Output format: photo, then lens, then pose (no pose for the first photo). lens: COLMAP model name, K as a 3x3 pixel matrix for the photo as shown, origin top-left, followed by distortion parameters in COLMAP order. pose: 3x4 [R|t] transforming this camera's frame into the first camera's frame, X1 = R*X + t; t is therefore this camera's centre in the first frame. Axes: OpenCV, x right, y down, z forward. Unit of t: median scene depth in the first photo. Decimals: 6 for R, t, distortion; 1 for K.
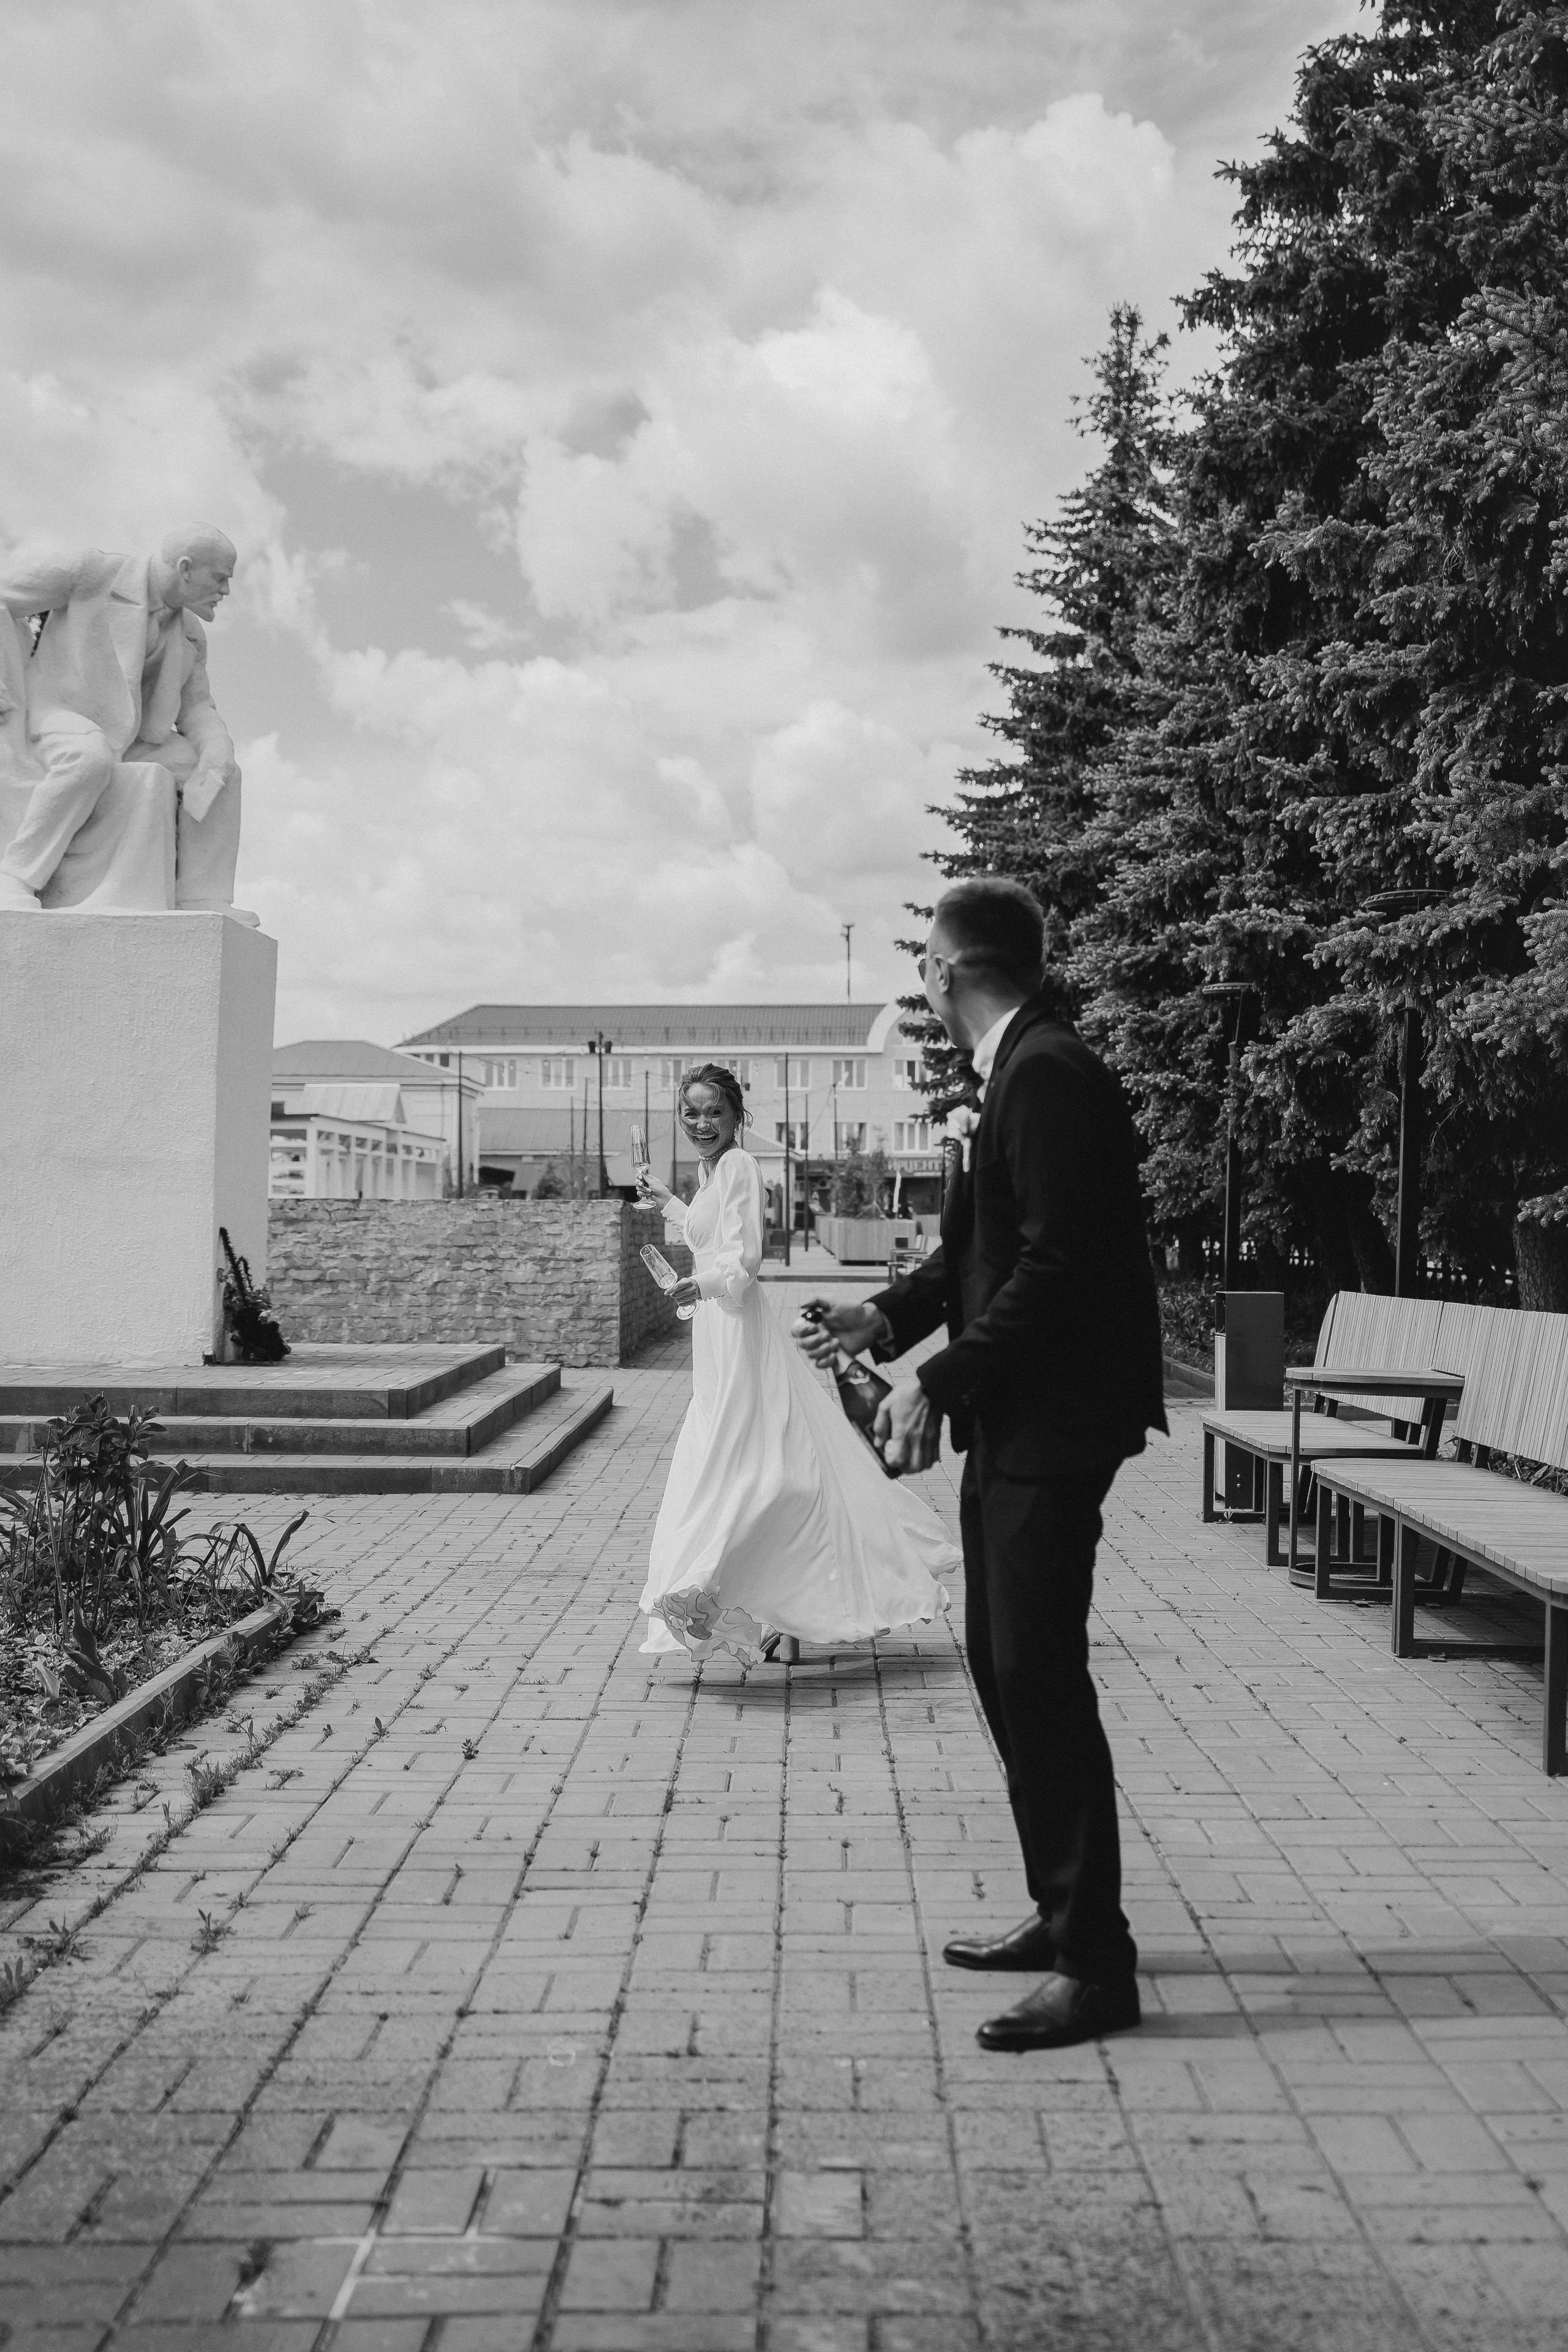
lens RADIAL K [[2861.8, 0, 782.2], [0, 2861.8, 1198.6], [0, 0, 1]] dist [0.001935, 0.104932]
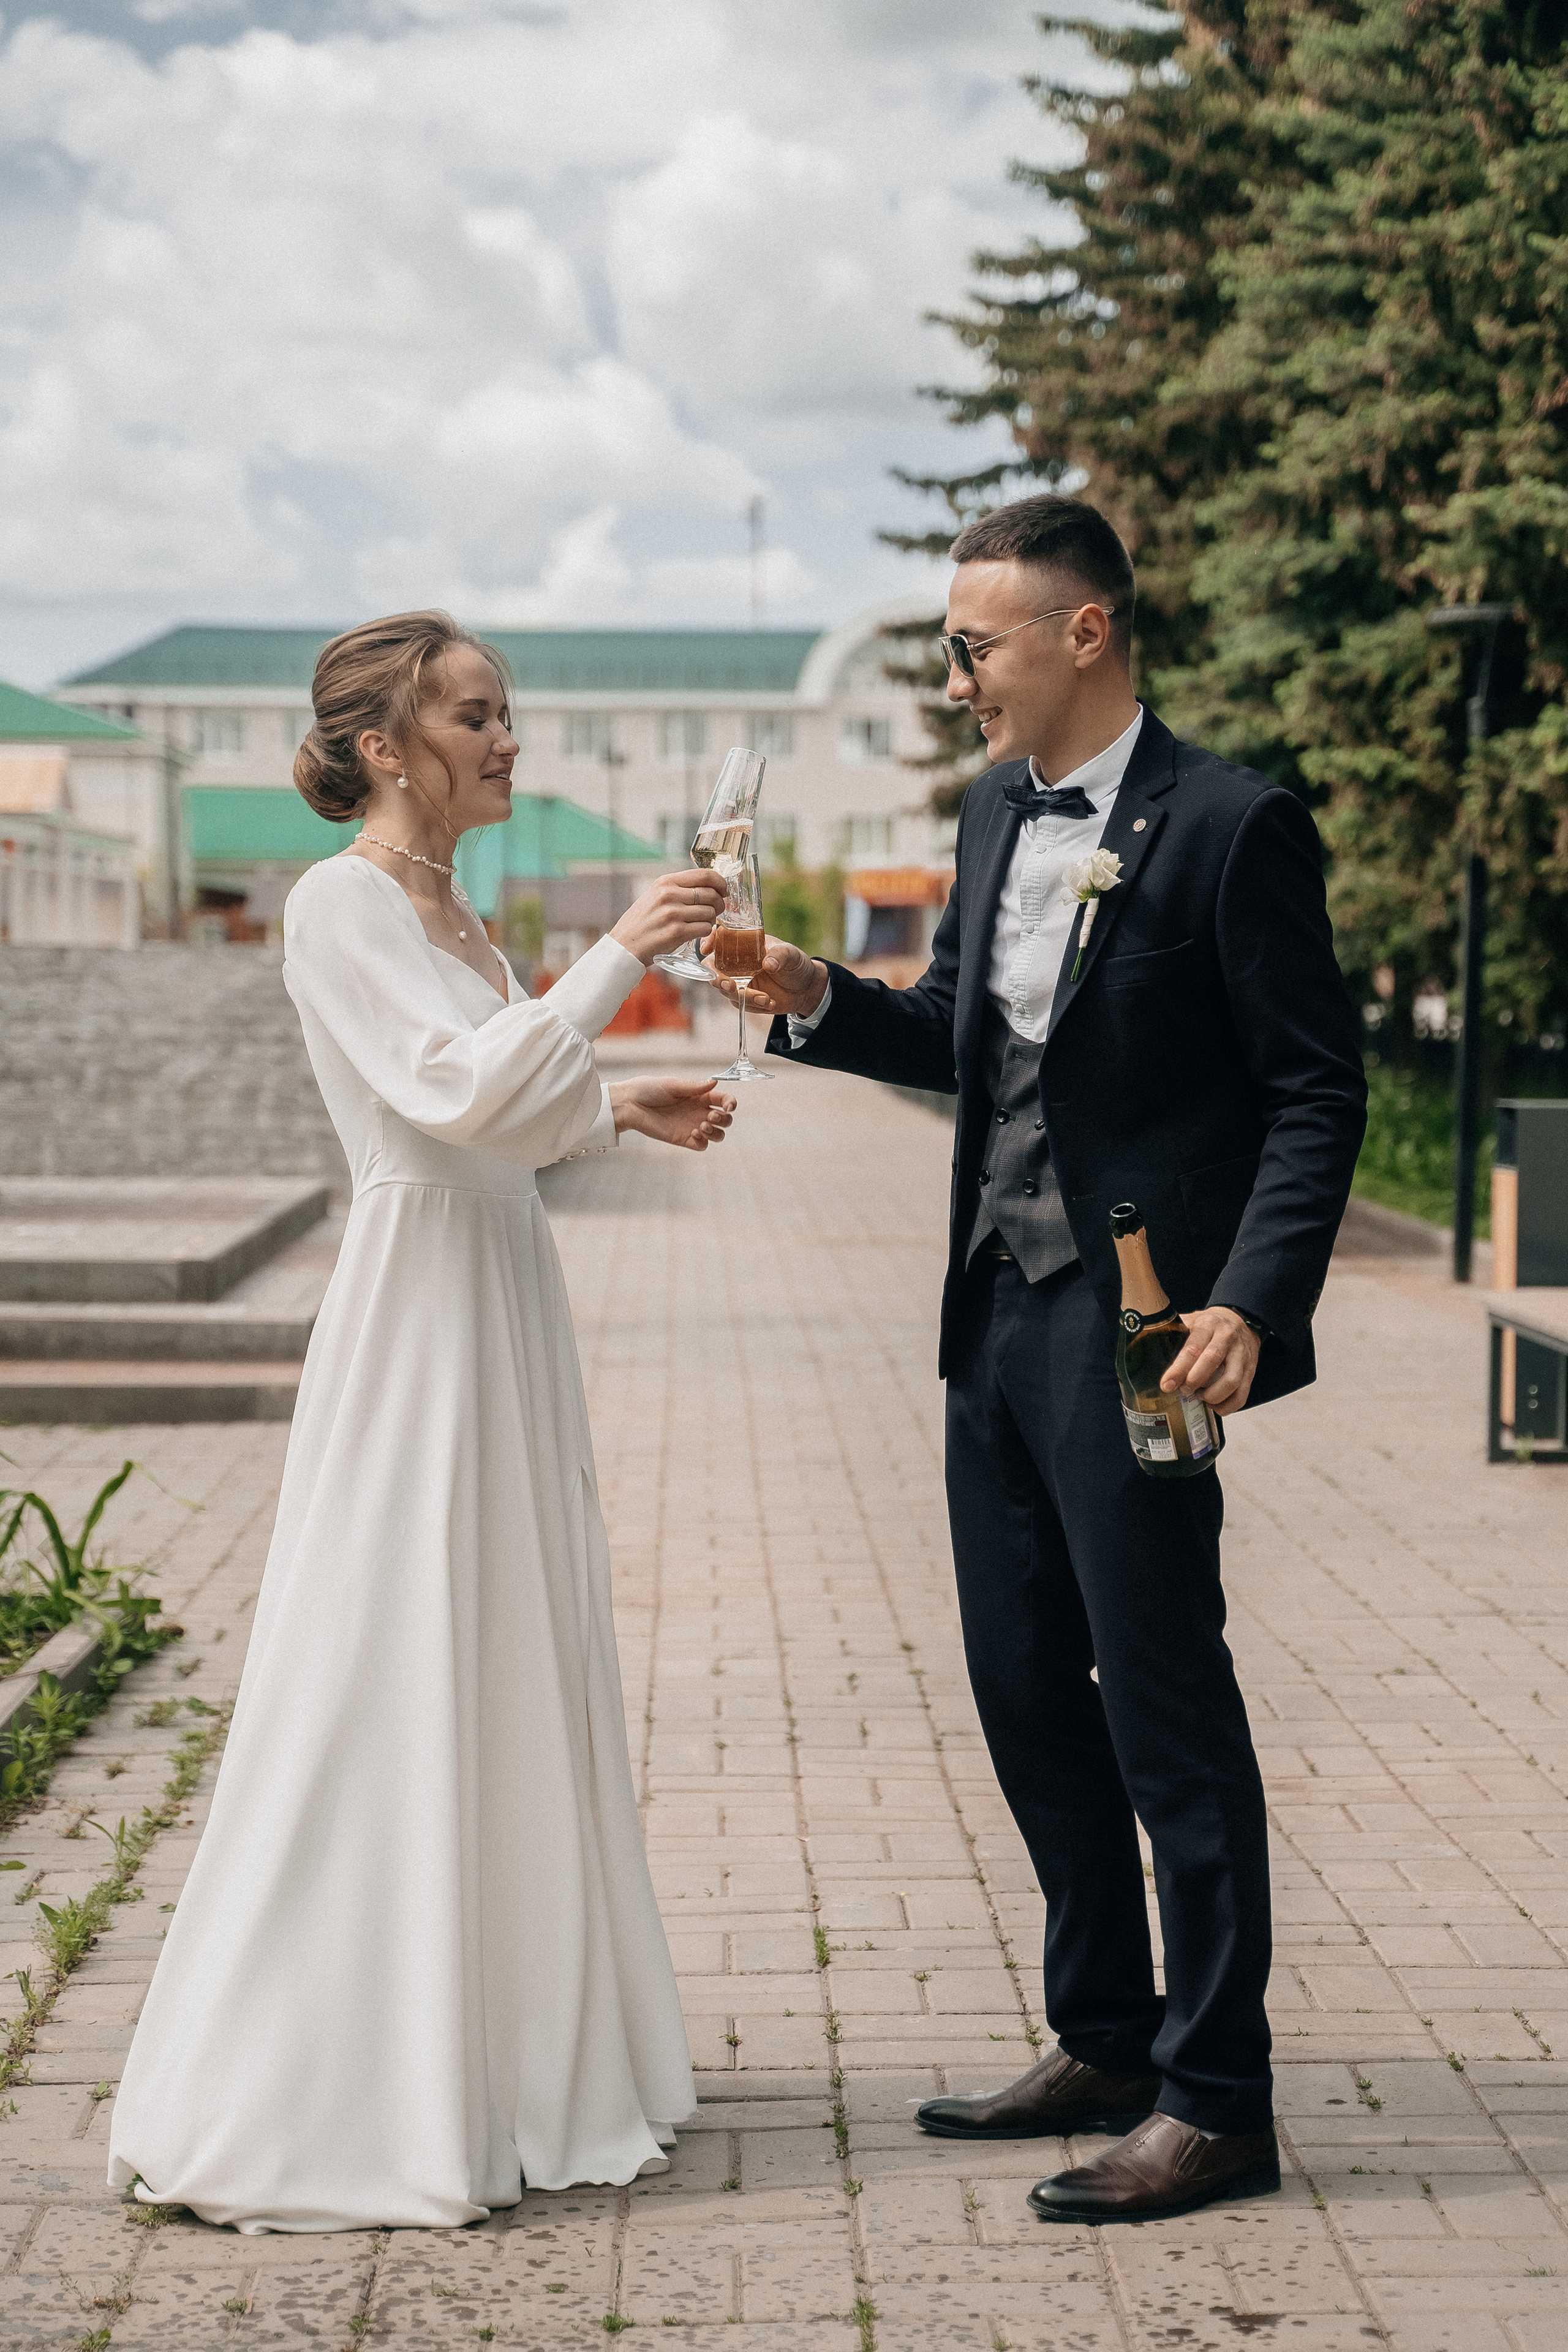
lens RADIAL K [[4433.8, 0, 890.7], [0, 4433.8, 1261.1], [0, 0, 1]] dist [0.168379, 0.242640]
pose [[0.998512, -0.003966, 0.054397, -0.027390], [-0.000068, 0.997262, 0.073955, -0.003992], [-0.054541, -0.073849, 0.995777, 0.014308]]
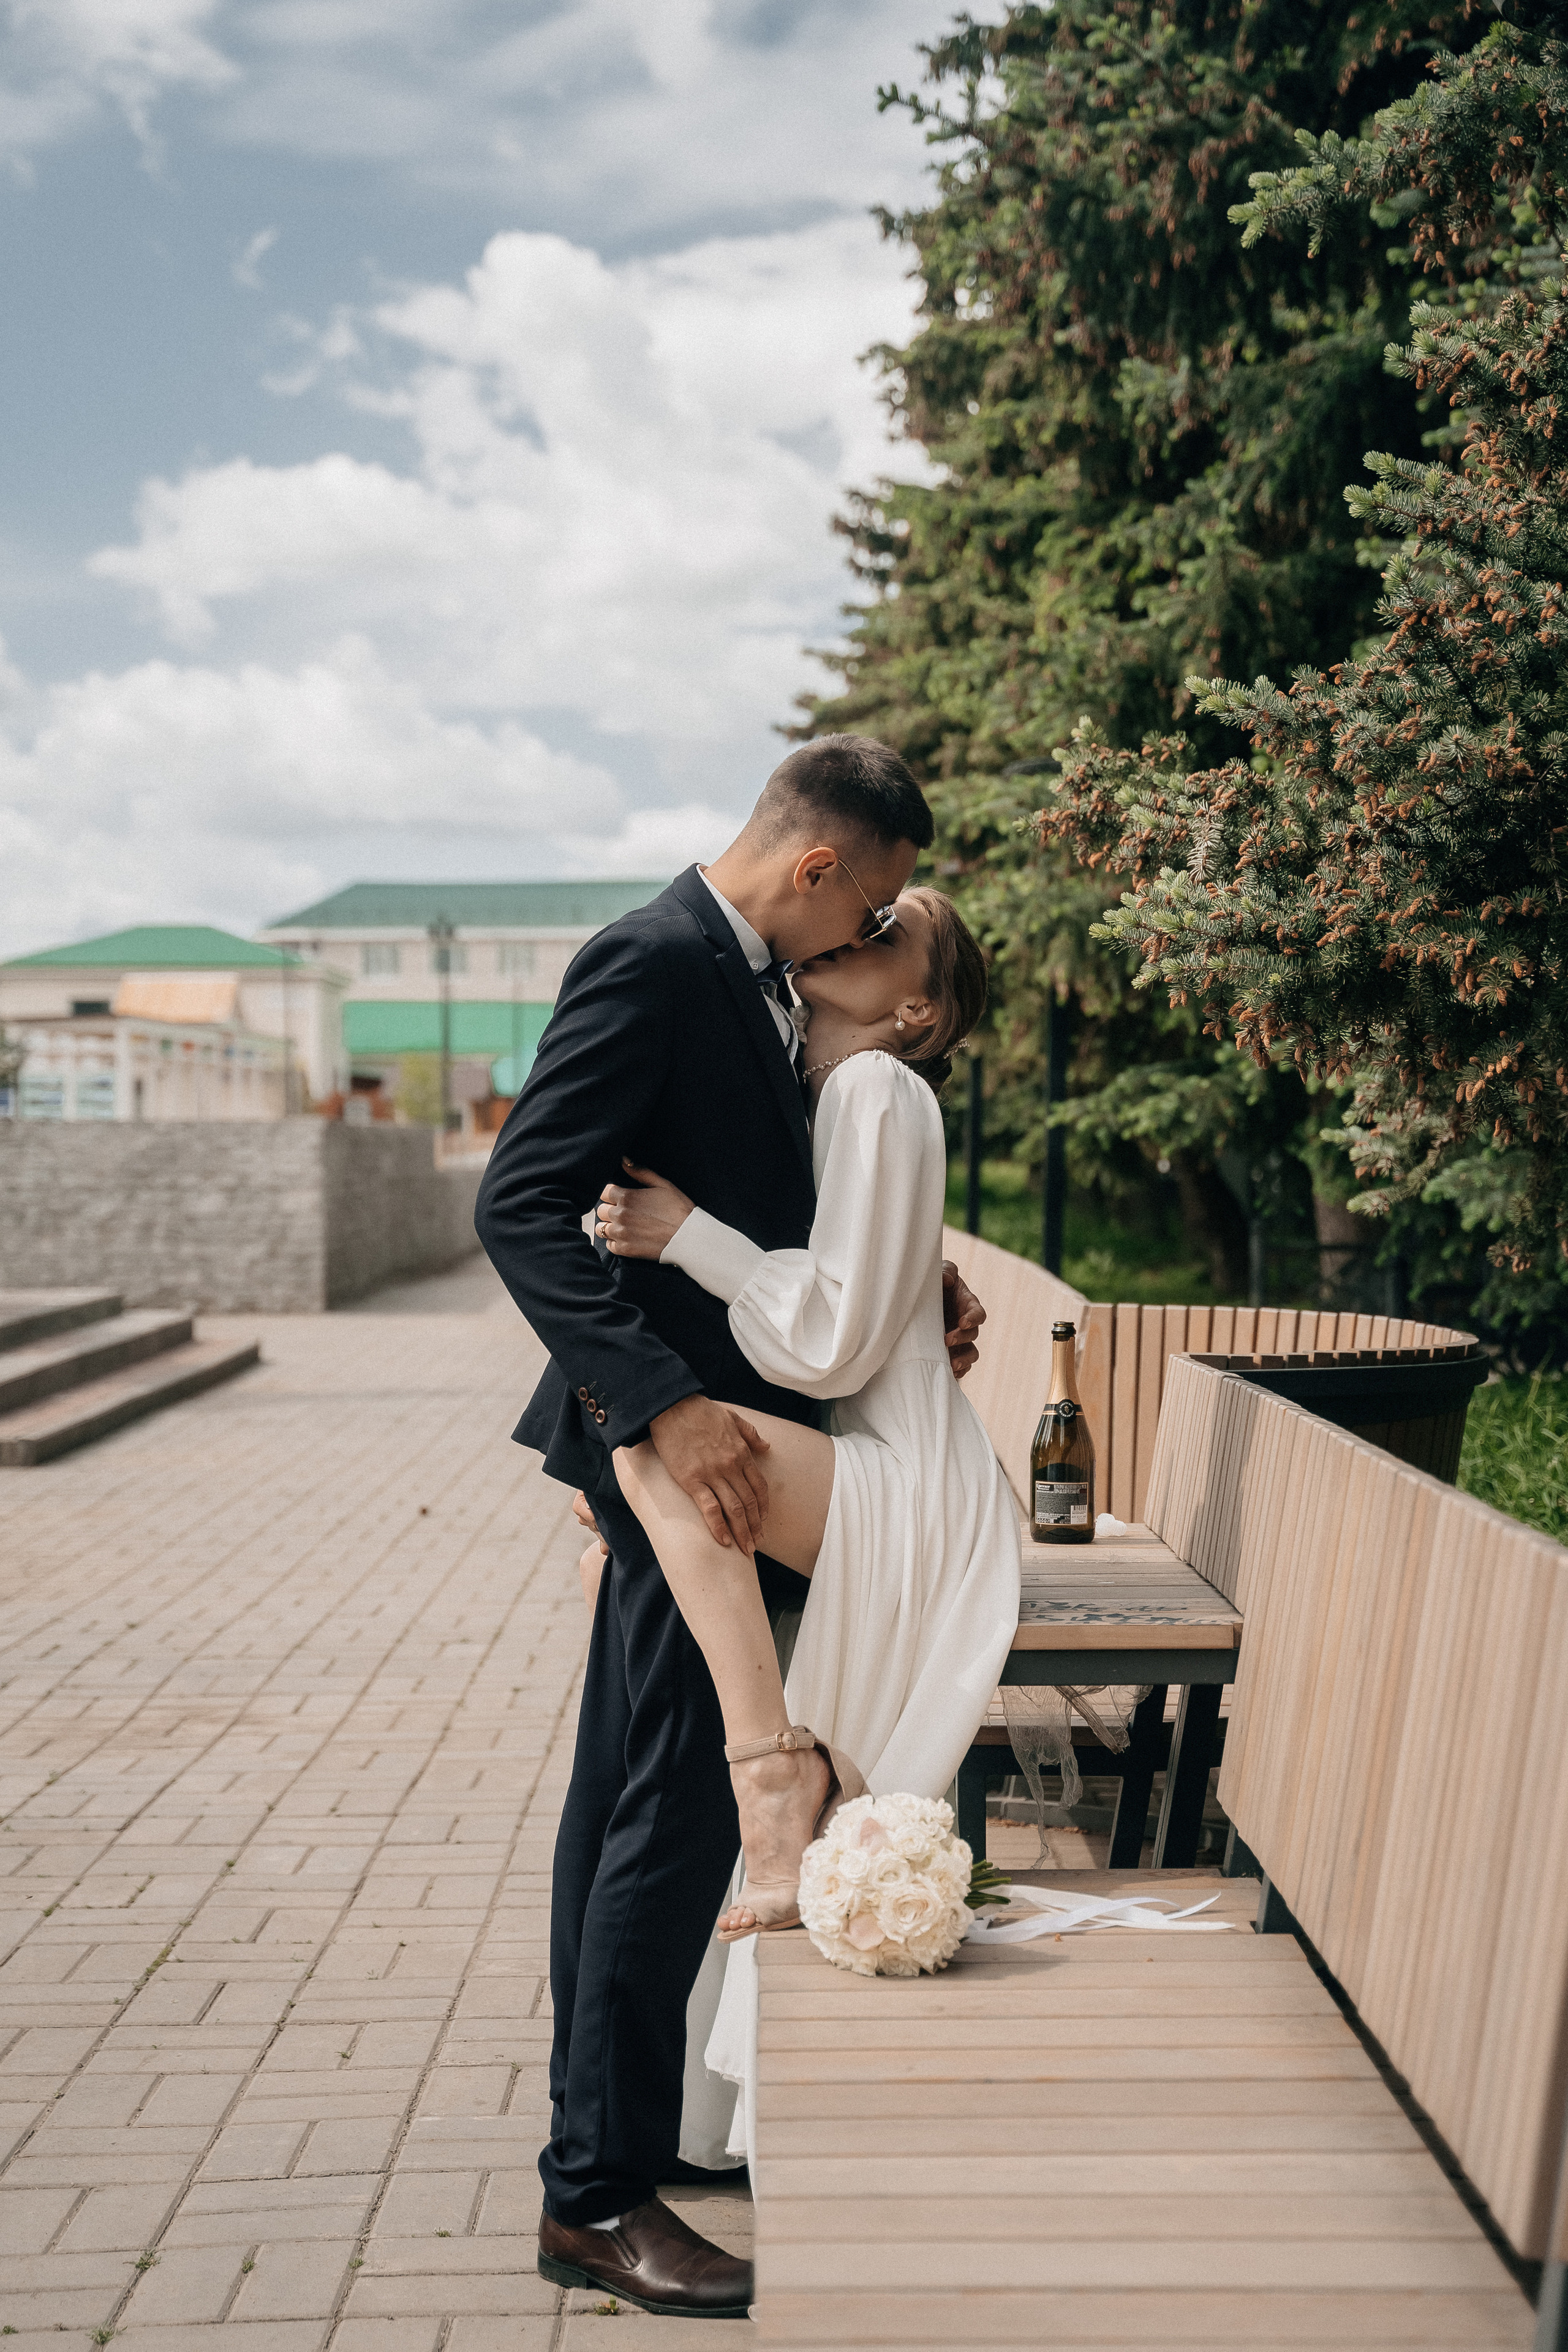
lens RADIAL K [[3363.8, 0, 784.0], [0, 3363.8, 1176.0], [0, 0, 1]] dist [0.131220, -0.012992]
pose [[0.999957, -0.008052, 0.004657, 0.099420], [0.007951, 0.999745, 0.021145, -0.003220], [-0.004826, -0.021108, 0.999766, -0.012008]]
